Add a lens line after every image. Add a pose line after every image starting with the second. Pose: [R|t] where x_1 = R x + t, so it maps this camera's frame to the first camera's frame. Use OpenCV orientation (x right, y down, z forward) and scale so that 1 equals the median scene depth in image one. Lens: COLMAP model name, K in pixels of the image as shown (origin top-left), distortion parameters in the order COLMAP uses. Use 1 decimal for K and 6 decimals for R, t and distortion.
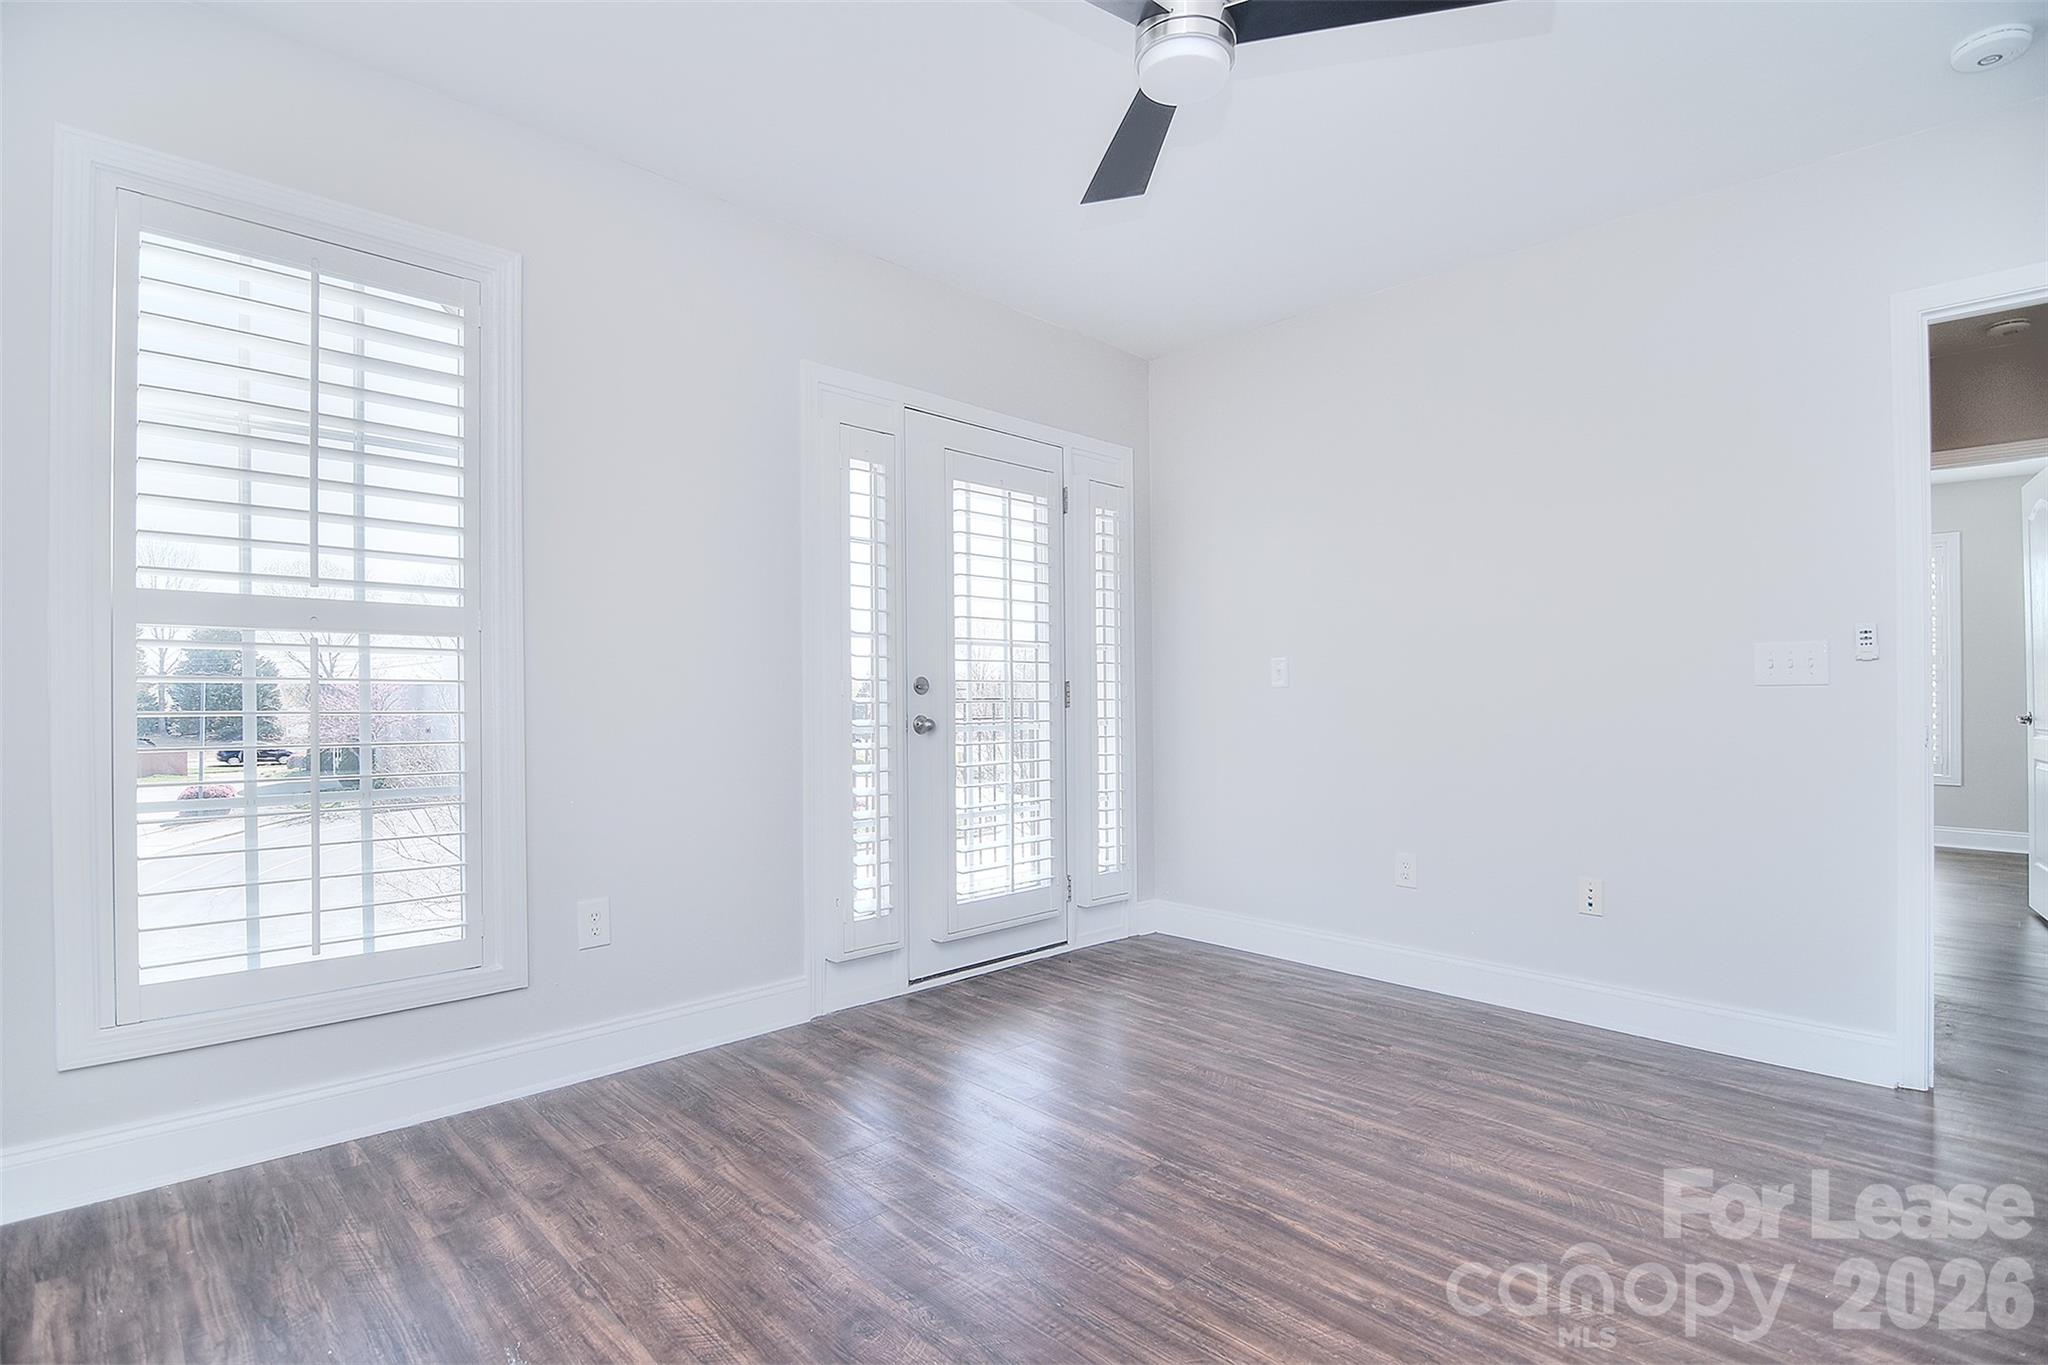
lens RADIAL K [[989.0, 0, 1035.5], [0, 989.0, 701.5], [0, 0, 1]] dist [-0.012562, -0.004064]
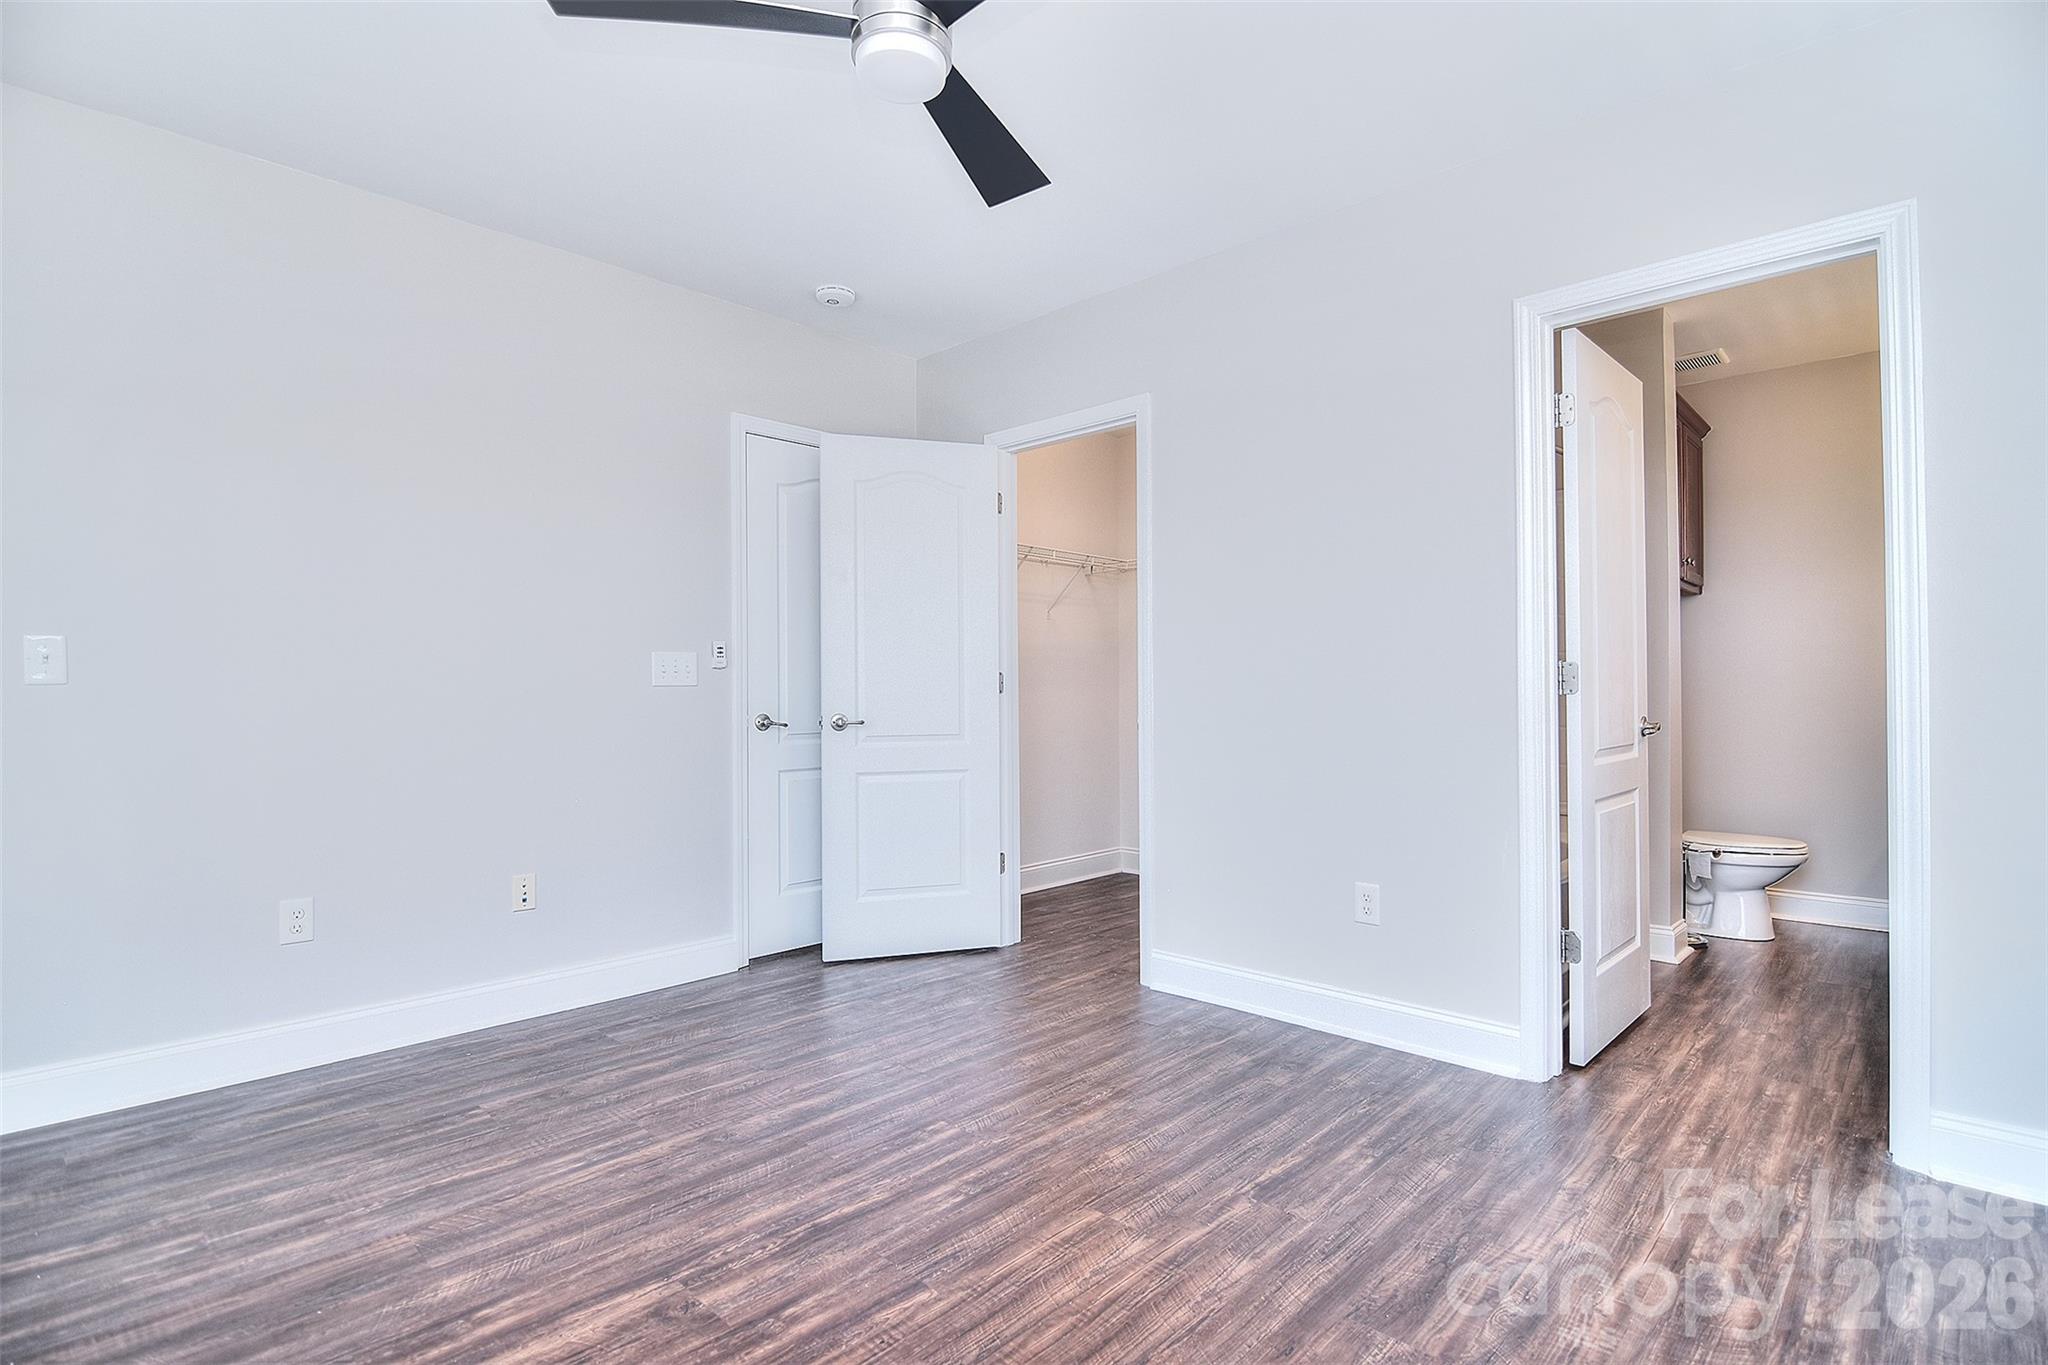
lens RADIAL K [[989.0, 0, 1025.8], [0, 989.0, 672.8], [0, 0, 1]] dist [-0.012562, -0.004064]
pose [[-0.032226, 0.018684, 0.999306, -0.548188], [0.010176, 0.999780, -0.018365, -0.005601], [-0.999429, 0.009577, -0.032409, 0.590219]]
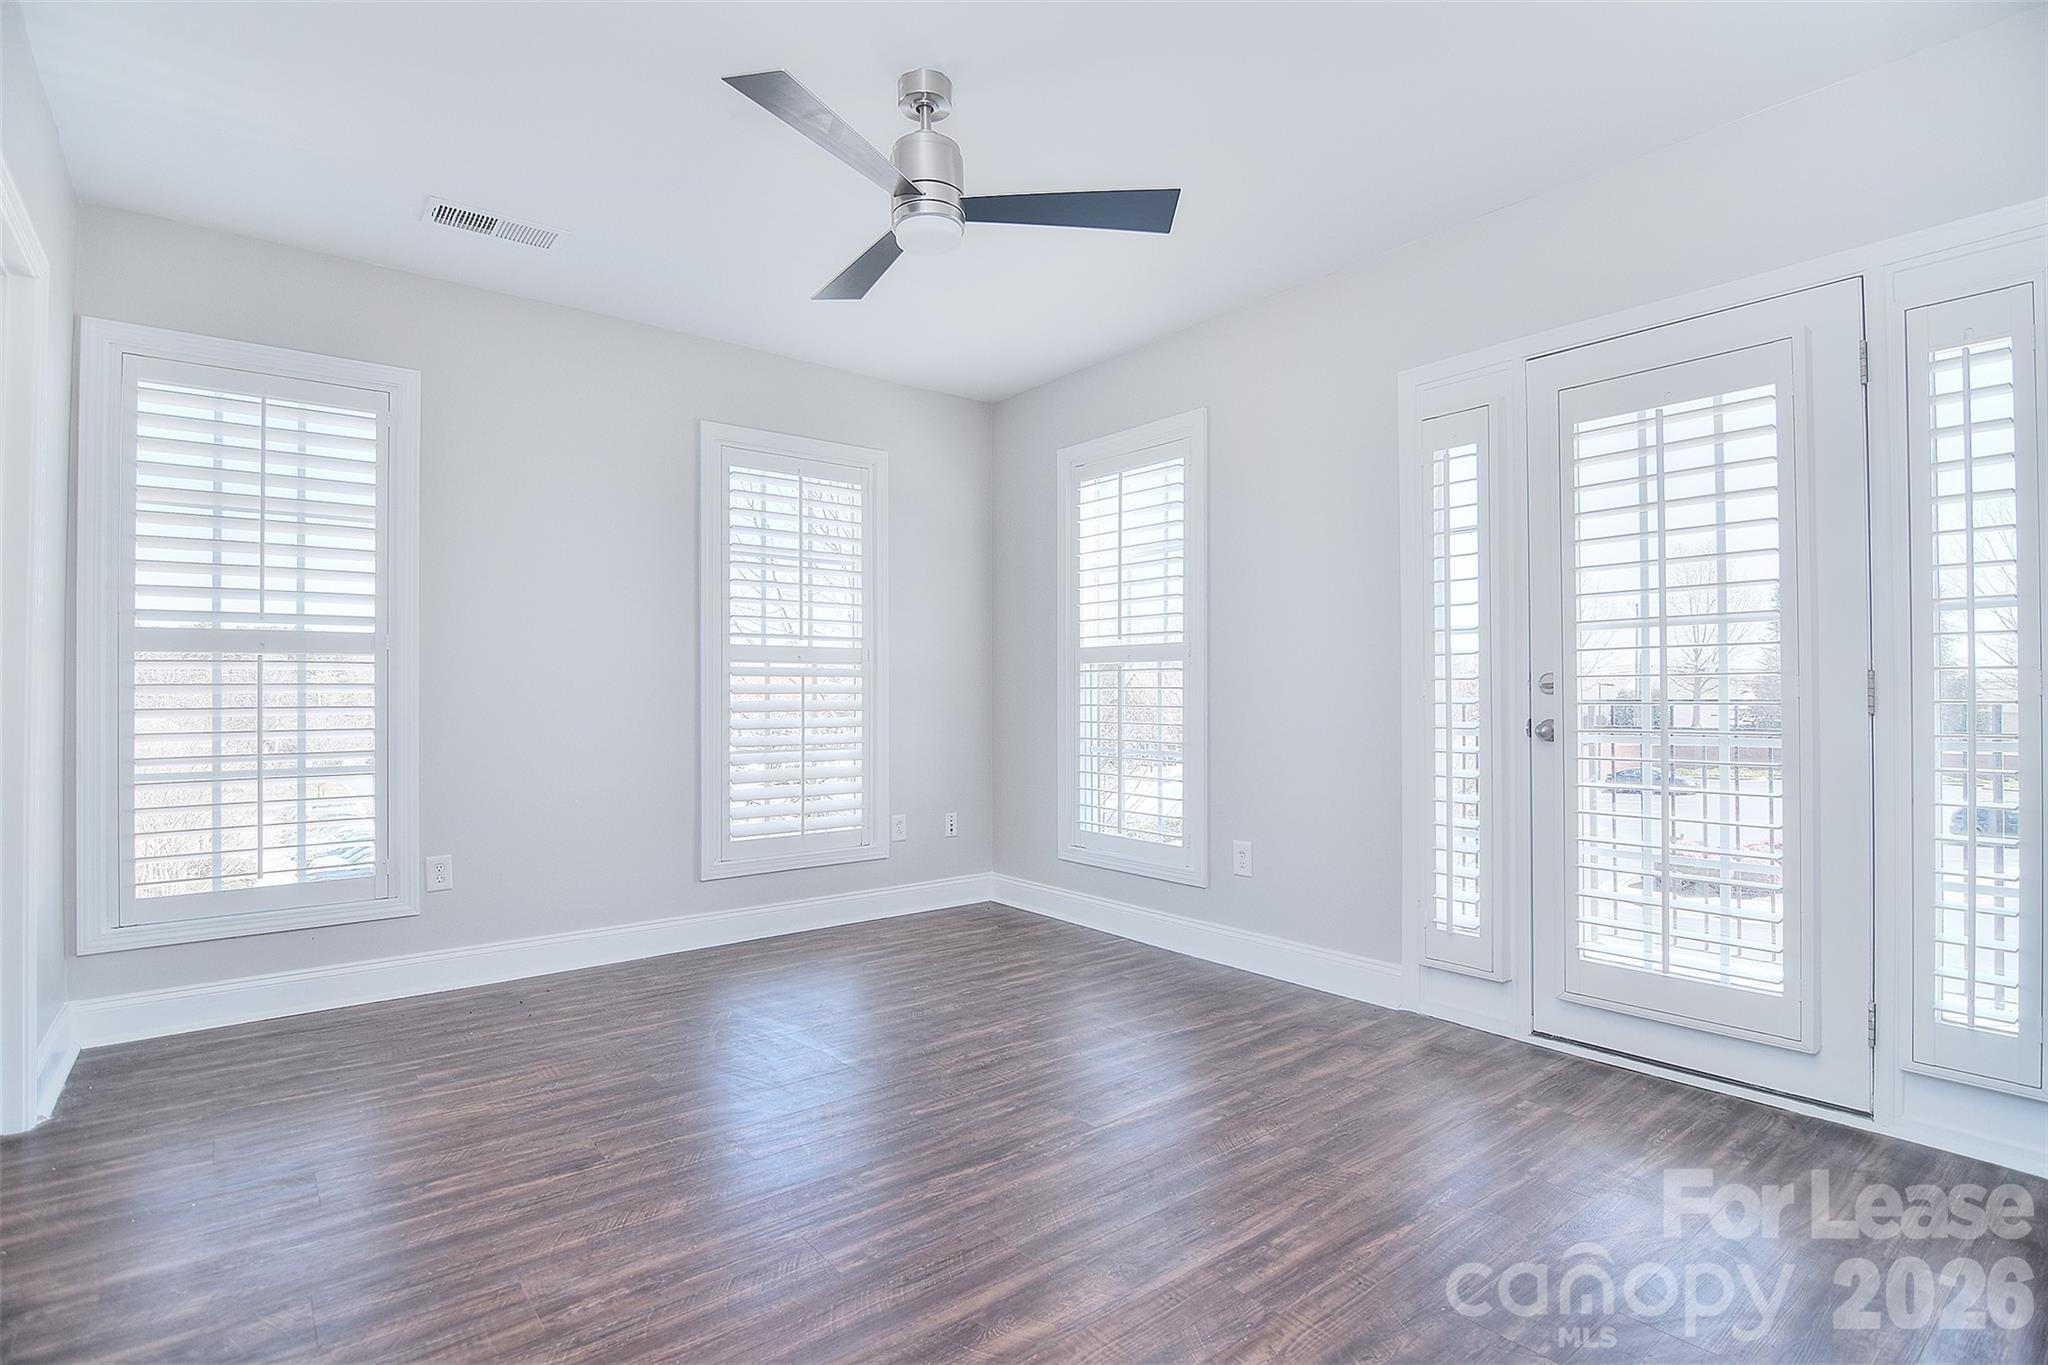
lens RADIAL K [[989.0, 0, 1029.5], [0, 989.0, 713.2], [0, 0, 1]] dist [-0.012562, -0.004064]
pose [[-0.098436, 0.014577, -0.995037, 0.964087], [-0.005241, 0.999871, 0.015166, -0.002255], [0.995130, 0.006708, -0.098347, 0.824681]]
